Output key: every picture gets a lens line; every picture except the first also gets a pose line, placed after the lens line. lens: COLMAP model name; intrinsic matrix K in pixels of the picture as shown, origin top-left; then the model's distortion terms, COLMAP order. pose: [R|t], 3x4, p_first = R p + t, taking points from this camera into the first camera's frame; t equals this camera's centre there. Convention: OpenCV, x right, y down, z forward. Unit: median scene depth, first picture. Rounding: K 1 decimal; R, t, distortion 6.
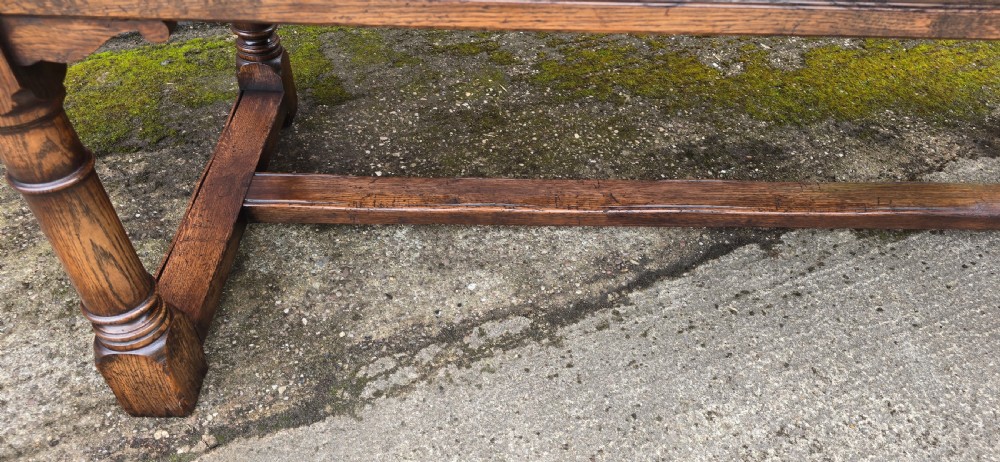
lens RADIAL K [[672.9, 0, 497.1], [0, 672.9, 237.0], [0, 0, 1]] dist [0.057373, -0.054800]
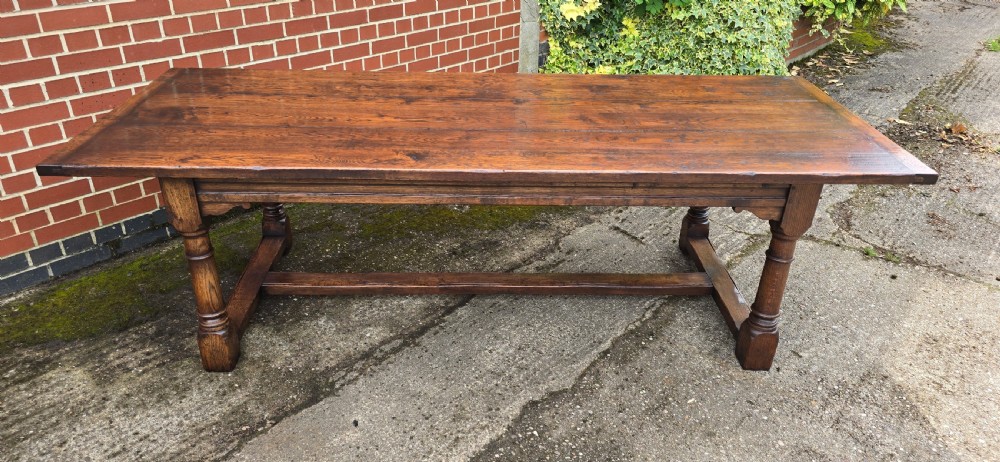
lens RADIAL K [[672.9, 0, 497.9], [0, 672.9, 224.4], [0, 0, 1]] dist [0.057373, -0.054800]
pose [[0.918927, -0.202653, 0.338385, -0.314173], [0.280838, 0.938566, -0.200560, 0.293684], [-0.276953, 0.279332, 0.919386, -1.102560]]
